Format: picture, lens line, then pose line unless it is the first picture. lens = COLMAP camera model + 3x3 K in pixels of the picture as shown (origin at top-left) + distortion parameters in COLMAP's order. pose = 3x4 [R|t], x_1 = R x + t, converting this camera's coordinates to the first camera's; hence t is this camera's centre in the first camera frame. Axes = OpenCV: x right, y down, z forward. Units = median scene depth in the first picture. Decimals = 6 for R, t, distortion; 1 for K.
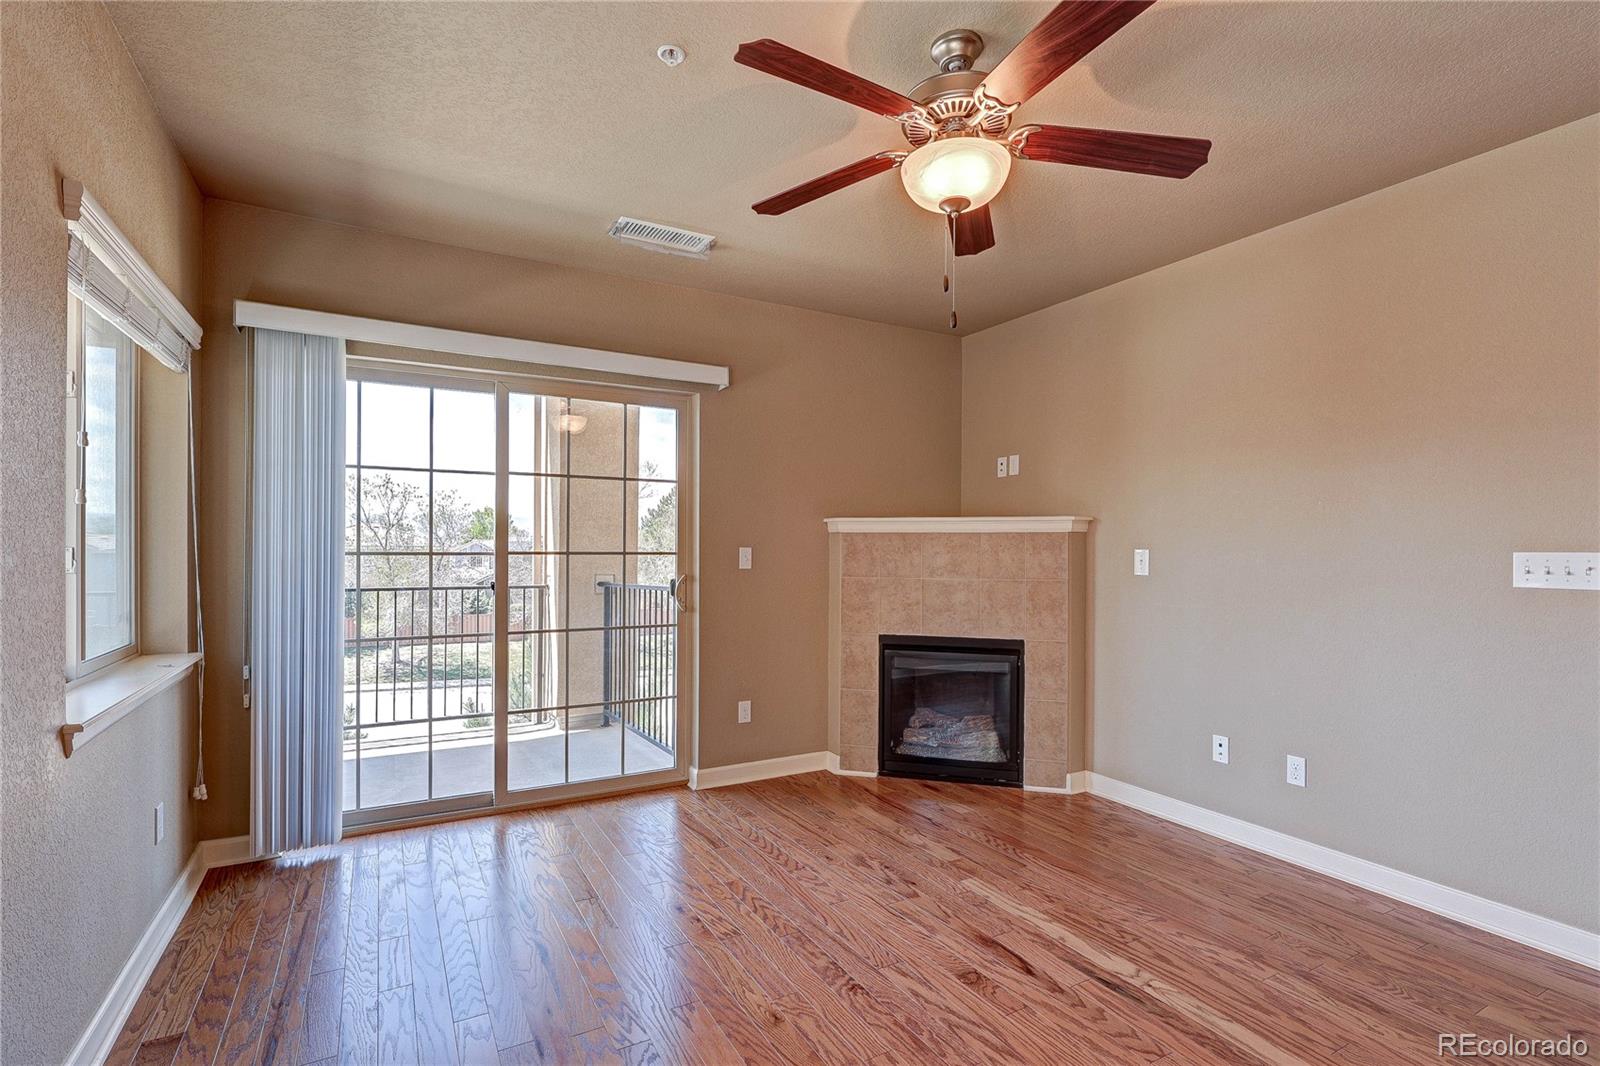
lens RADIAL K [[756.7, 0, 800.7], [0, 756.7, 549.7], [0, 0, 1]] dist [-0.001684, 0.000237]
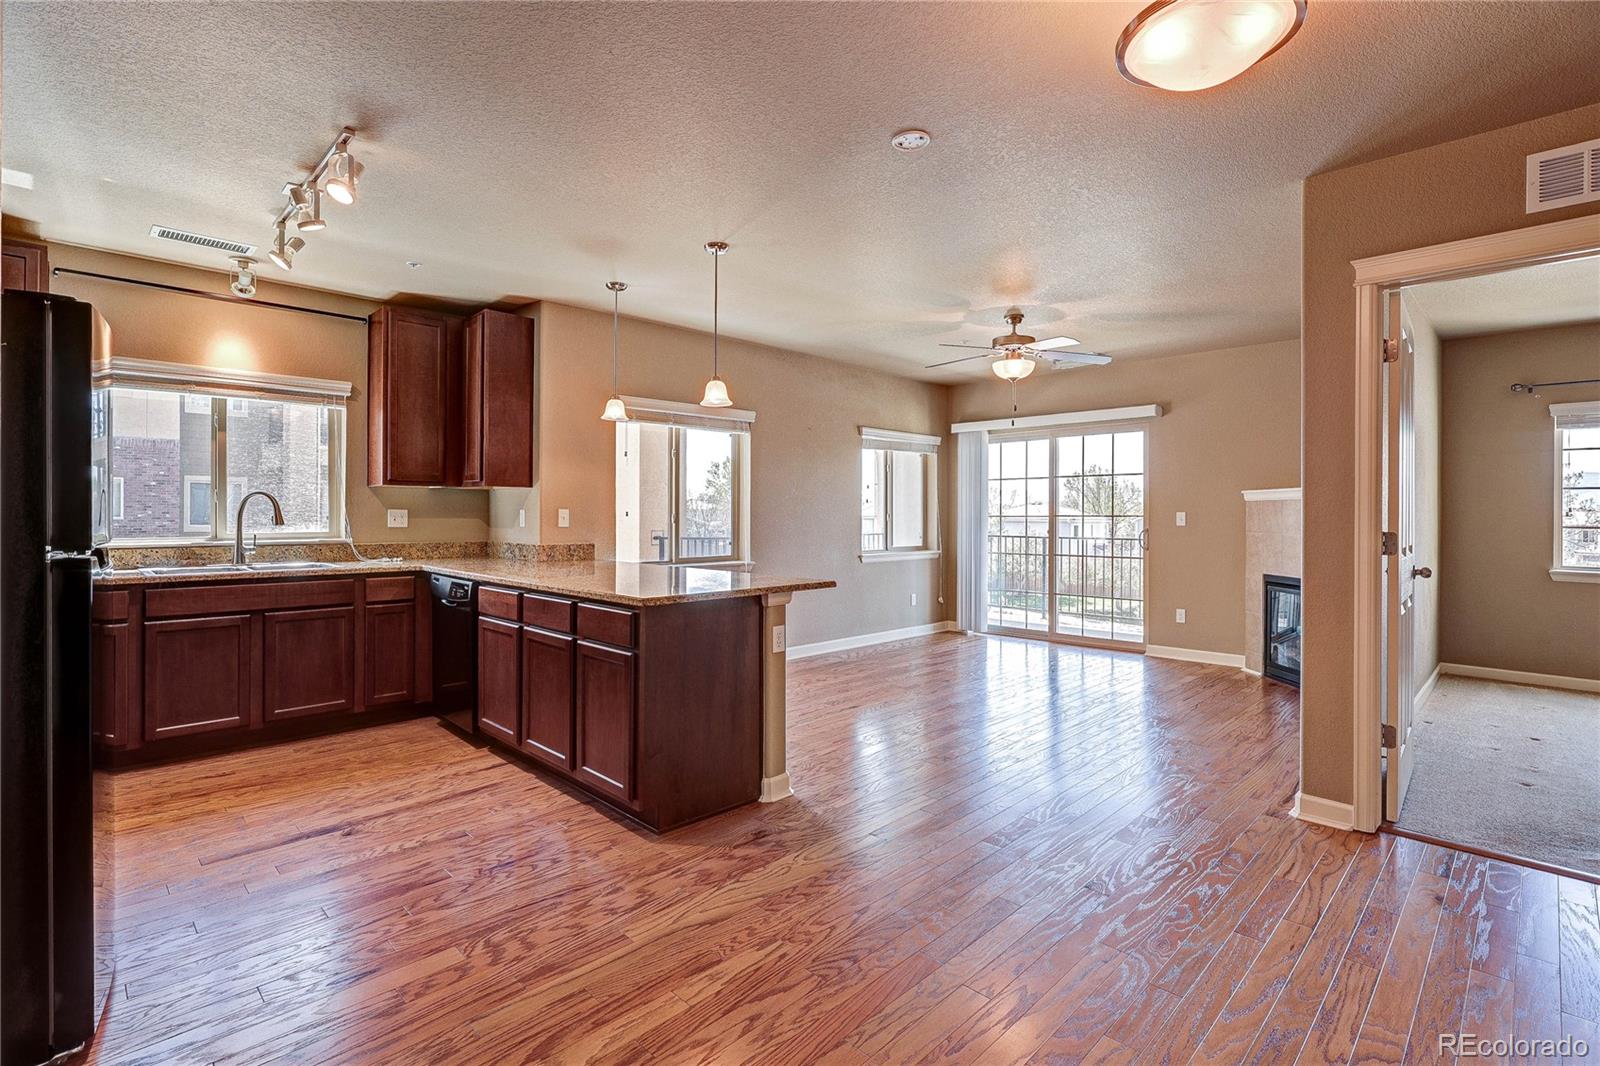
lens RADIAL K [[751.0, 0, 801.6], [0, 751.0, 512.9], [0, 0, 1]] dist [-0.001705, 0.000270]
pose [[0.275987, -0.009433, -0.961115, 1.269580], [-0.001237, 0.999948, -0.010170, 0.015874], [0.961161, 0.003996, 0.275960, -0.205860]]
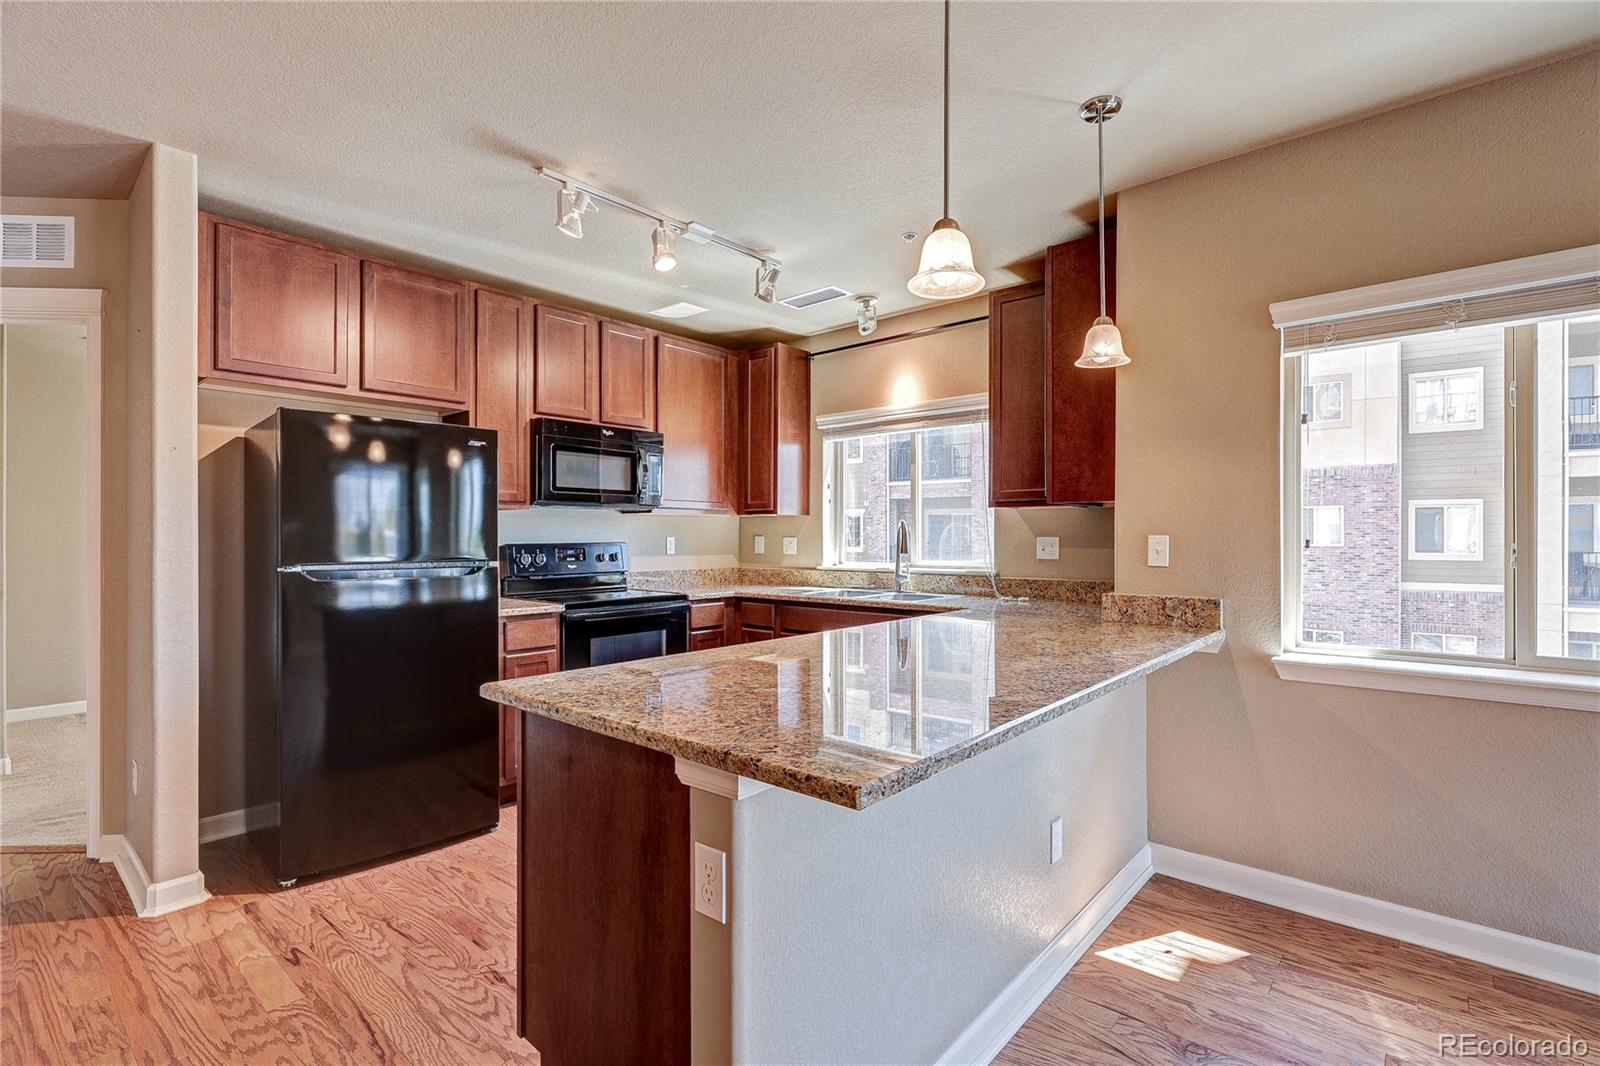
lens RADIAL K [[741.8, 0, 799.9], [0, 741.8, 536.5], [0, 0, 1]] dist [-0.002519, -0.000103]
pose [[-0.939844, -0.009764, -0.341465, 0.522773], [-0.008965, 0.999952, -0.003920, 0.004601], [0.341487, -0.000623, -0.939886, 0.308631]]
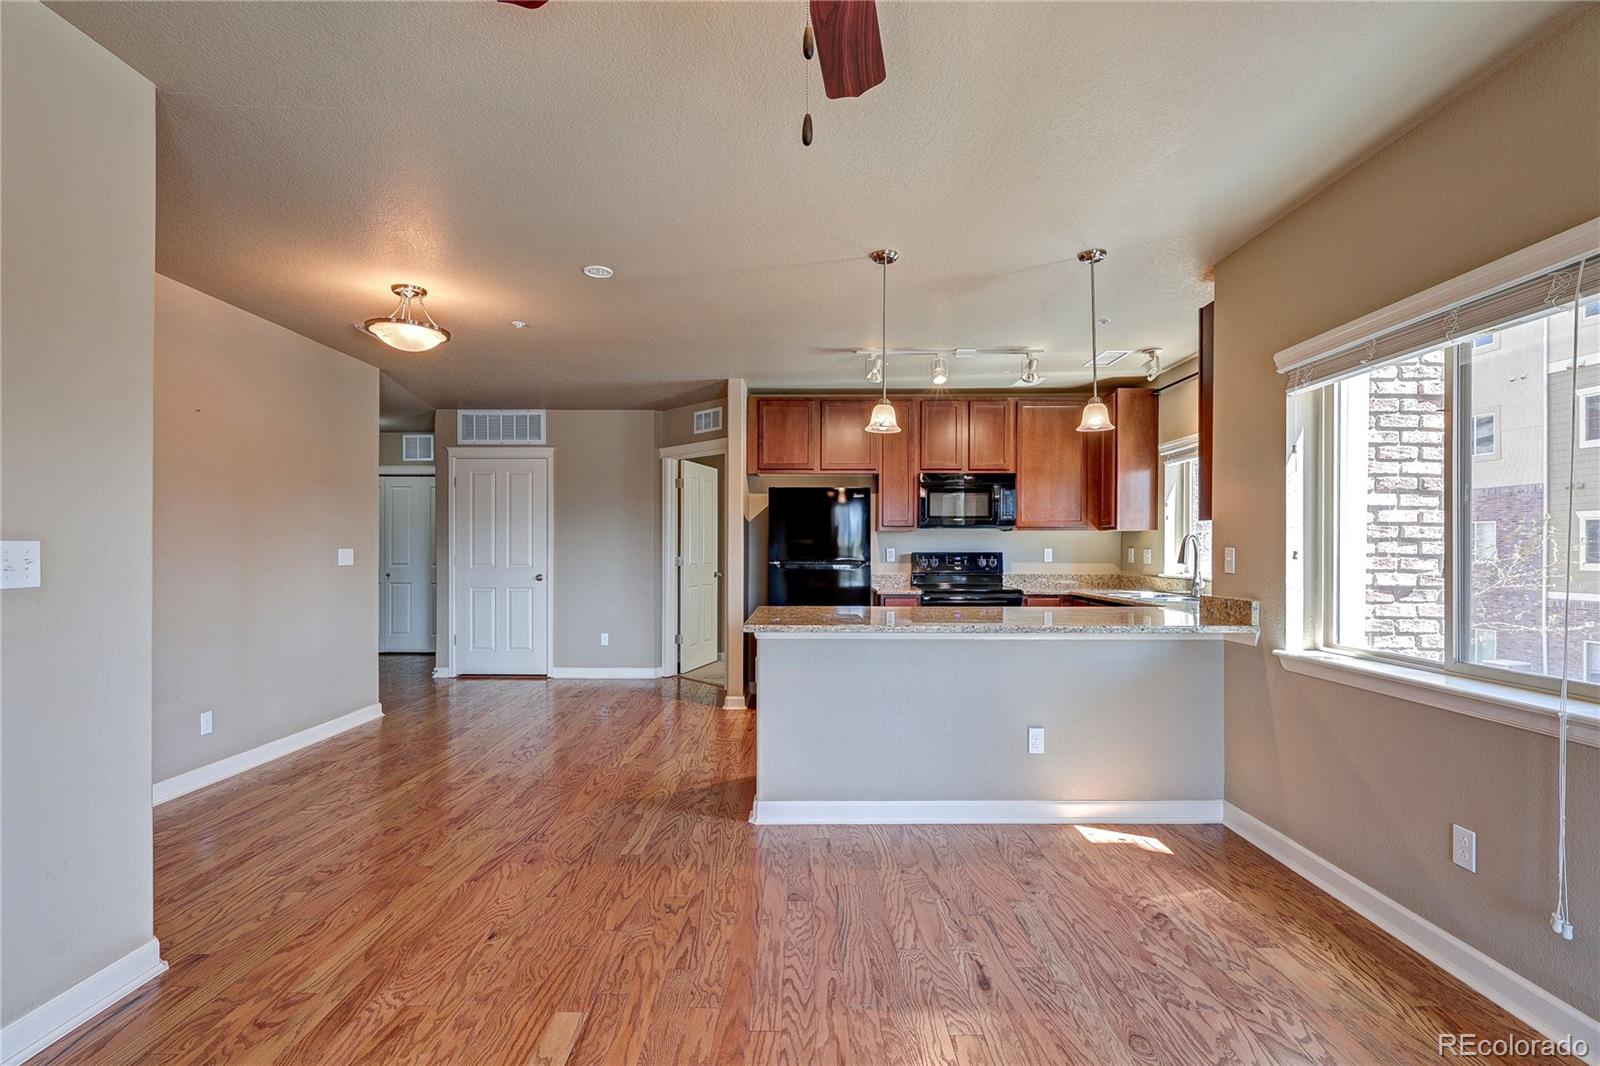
lens RADIAL K [[750.0, 0, 800.0], [0, 750.0, 549.2], [0, 0, 1]] dist [-0.002430, 0.000293]
pose [[-0.872226, -0.012800, 0.488935, -0.032369], [-0.010971, 0.999918, 0.006607, -0.000894], [-0.488979, 0.000399, -0.872295, 0.760872]]
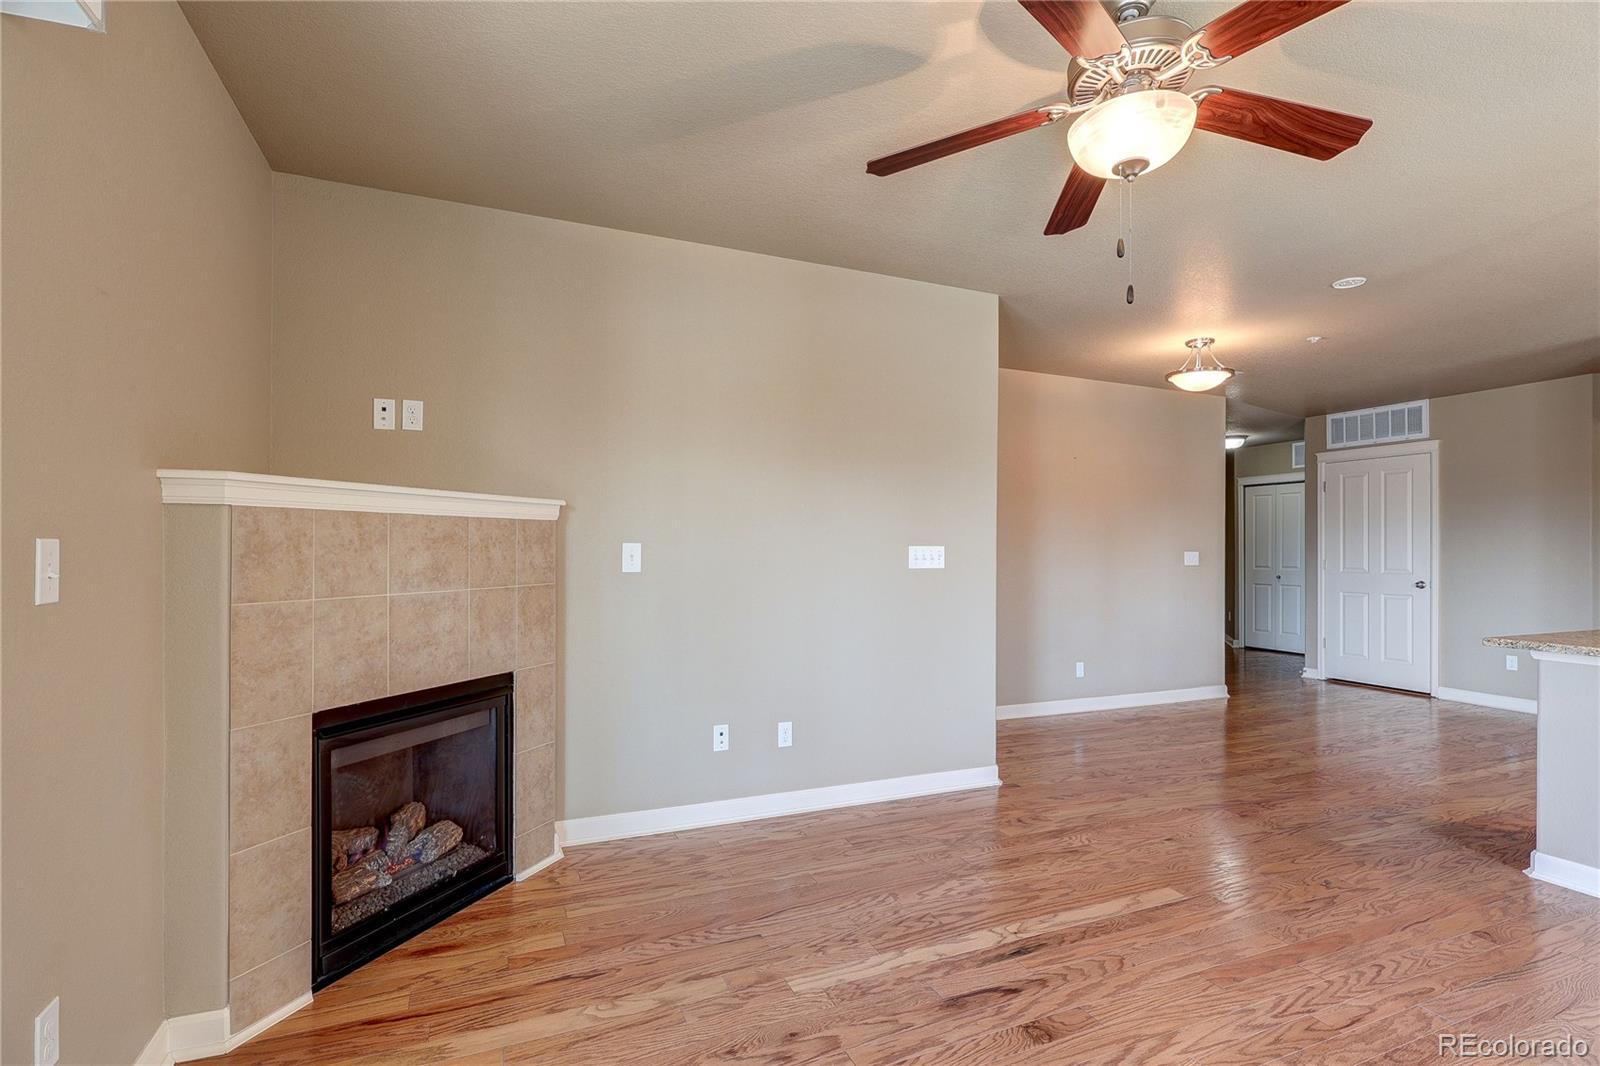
lens RADIAL K [[748.3, 0, 799.6], [0, 748.3, 544.0], [0, 0, 1]] dist [-0.002385, -0.000196]
pose [[0.105981, -0.003528, 0.994362, -0.375943], [-0.004692, 0.999981, 0.004048, -0.003544], [-0.994357, -0.005094, 0.105962, 0.667518]]
